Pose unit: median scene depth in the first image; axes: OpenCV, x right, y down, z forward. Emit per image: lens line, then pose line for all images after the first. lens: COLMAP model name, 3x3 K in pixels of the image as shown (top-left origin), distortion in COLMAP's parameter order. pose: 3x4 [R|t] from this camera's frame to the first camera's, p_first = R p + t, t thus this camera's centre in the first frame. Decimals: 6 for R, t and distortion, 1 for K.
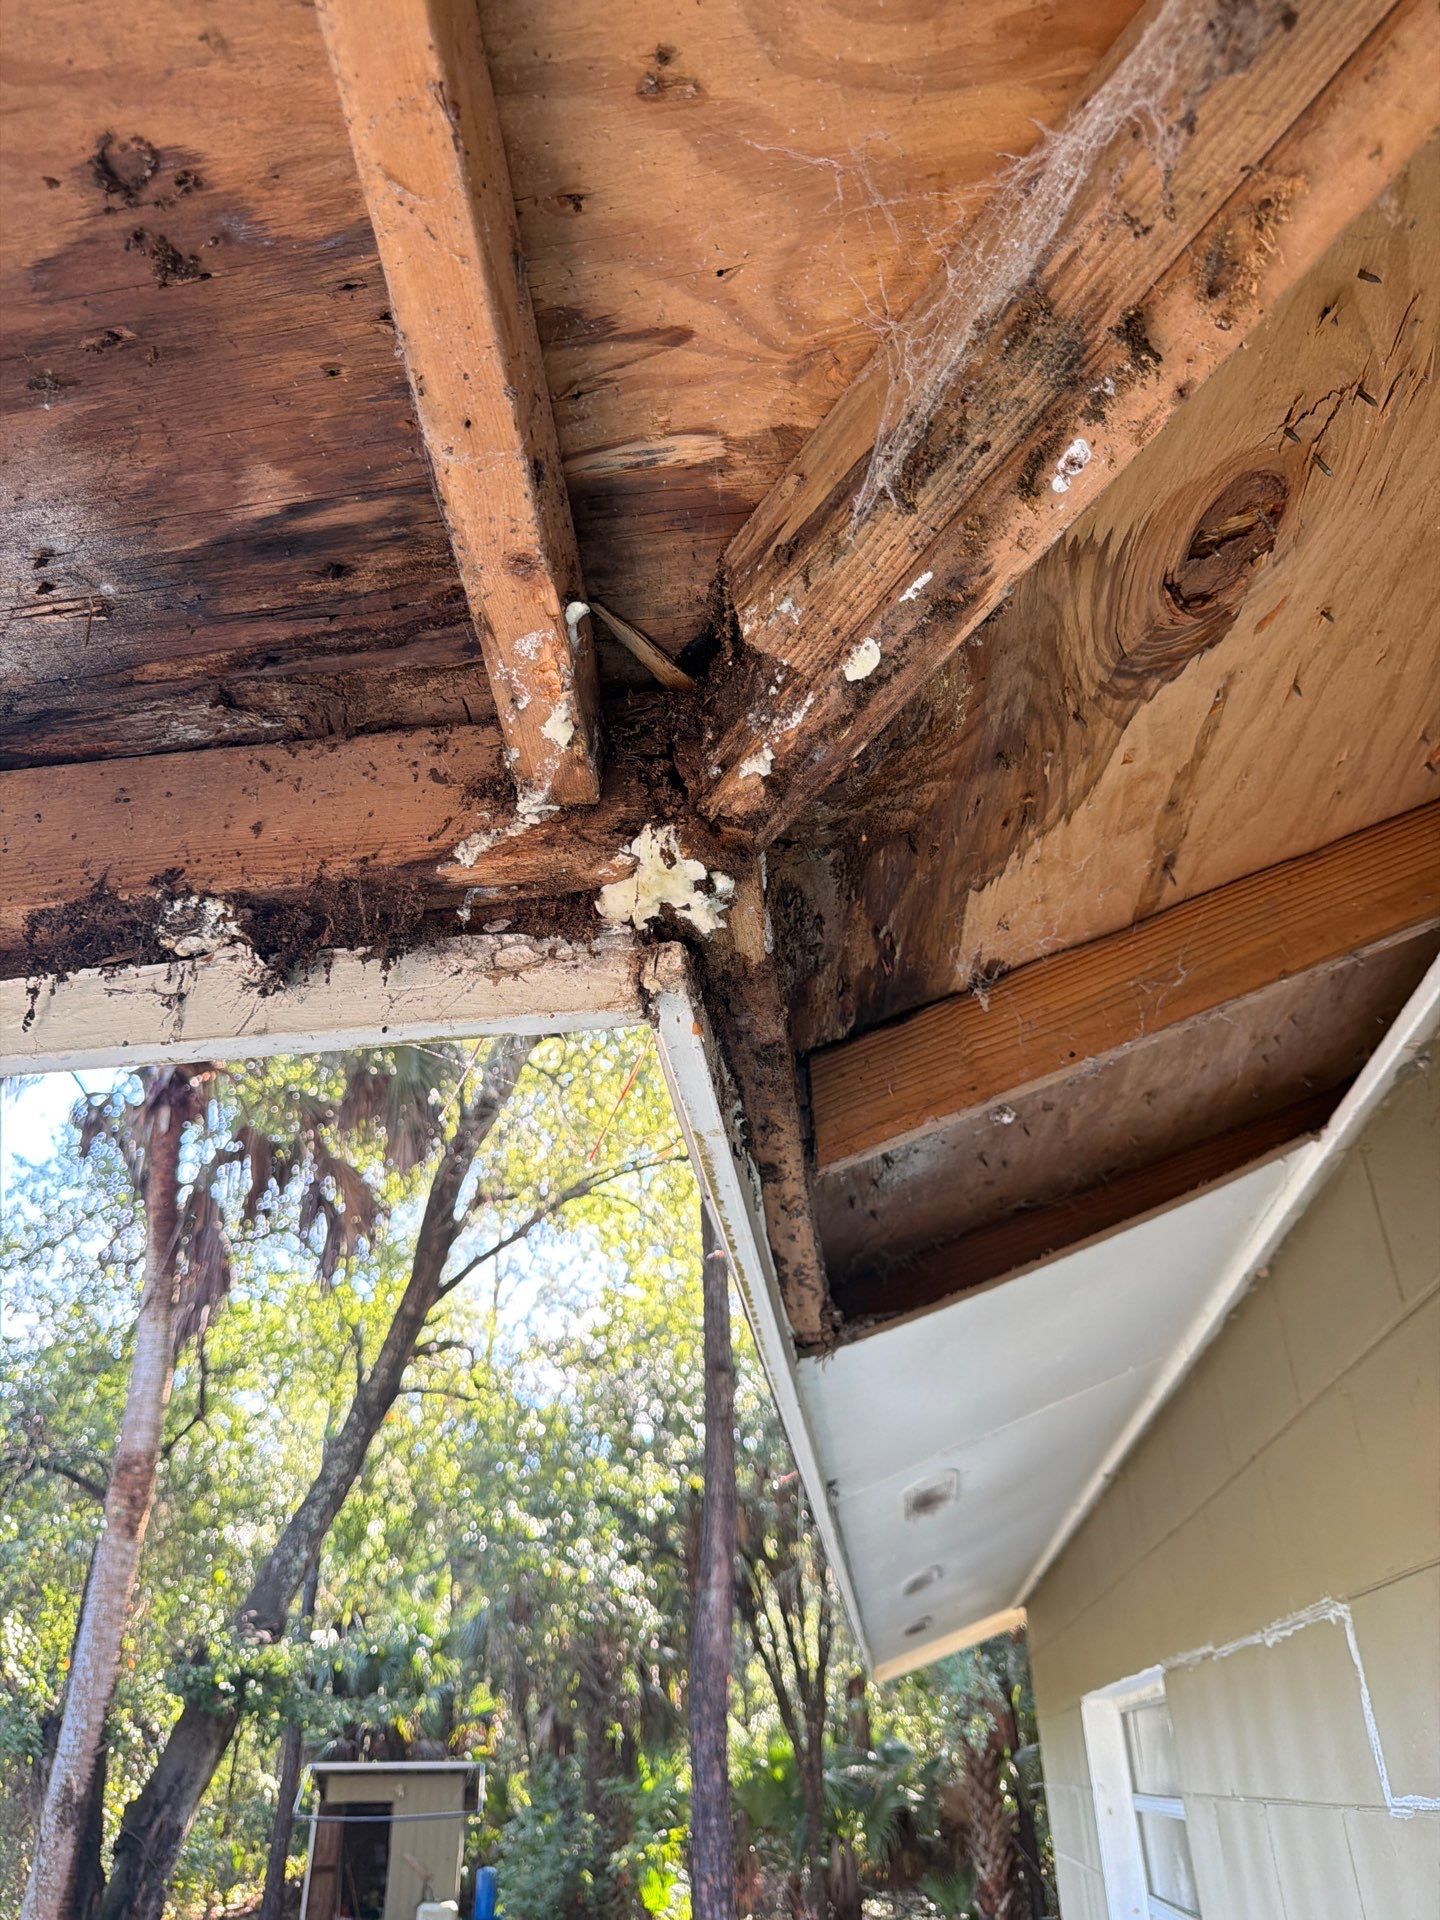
lens RADIAL K [[1546.3, 0, 541.6], [0, 1546.3, 930.4], [0, 0, 1]] dist [0.075987, -0.164225]
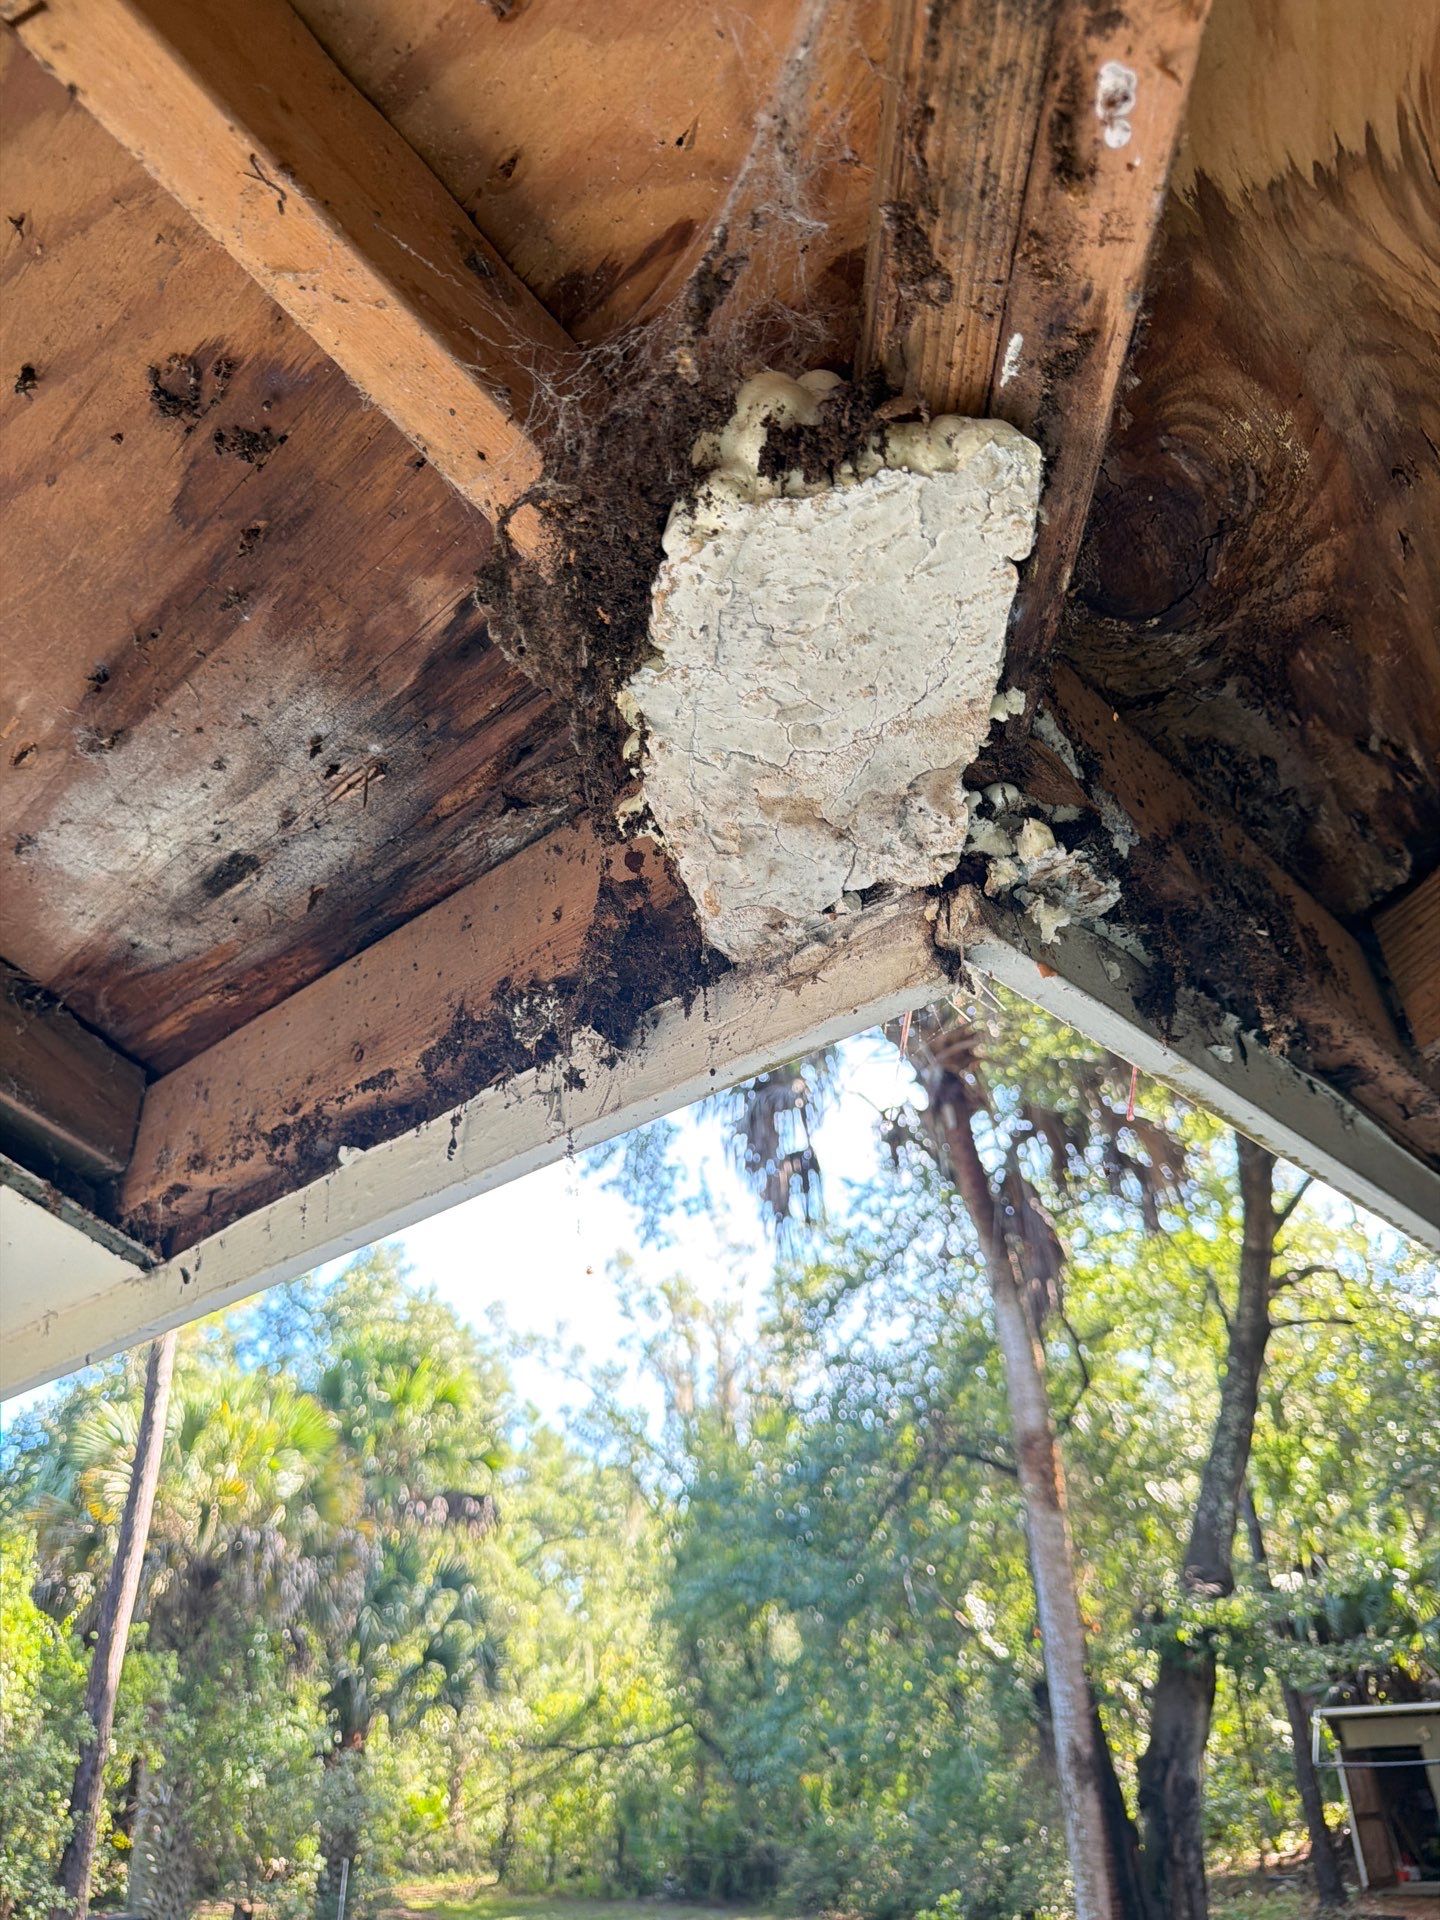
lens RADIAL K [[1407.5, 0, 715.6], [0, 1407.5, 922.9], [0, 0, 1]] dist [0.004203, -0.032505]
pose [[0.804870, -0.312006, -0.504813, 0.149276], [0.320716, 0.944408, -0.072356, 0.016214], [0.499324, -0.103665, 0.860191, 0.119933]]
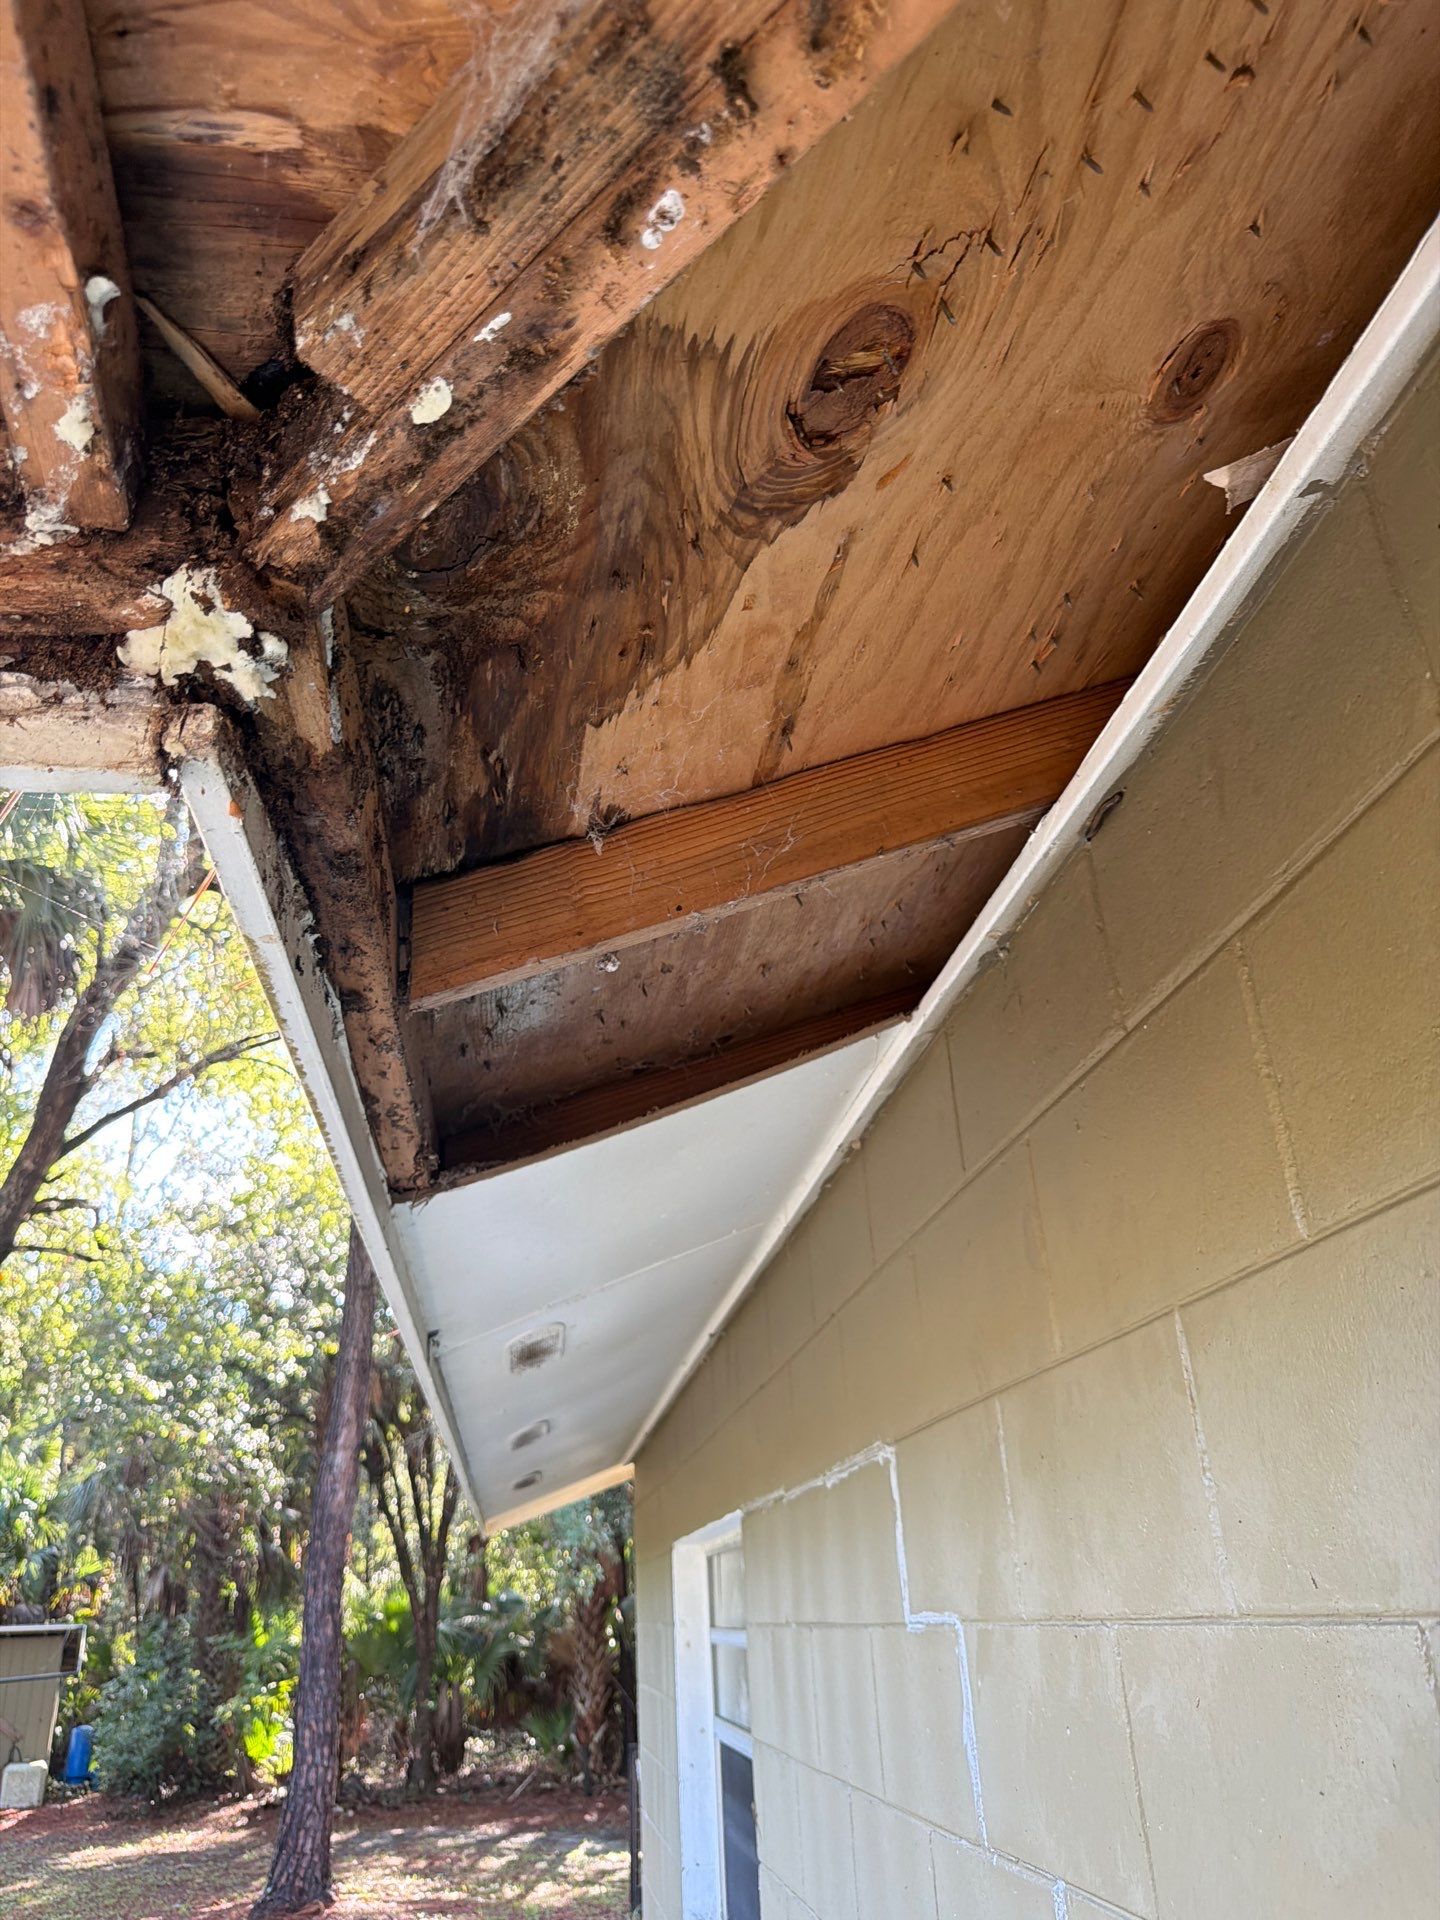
lens RADIAL K [[1507.2, 0, 717.9], [0, 1507.2, 988.8], [0, 0, 1]] dist [0.058480, -0.158322]
pose [[0.960222, 0.073998, 0.269256, 0.060740], [-0.097544, 0.992391, 0.075131, 0.031782], [-0.261647, -0.098407, 0.960134, 0.031783]]
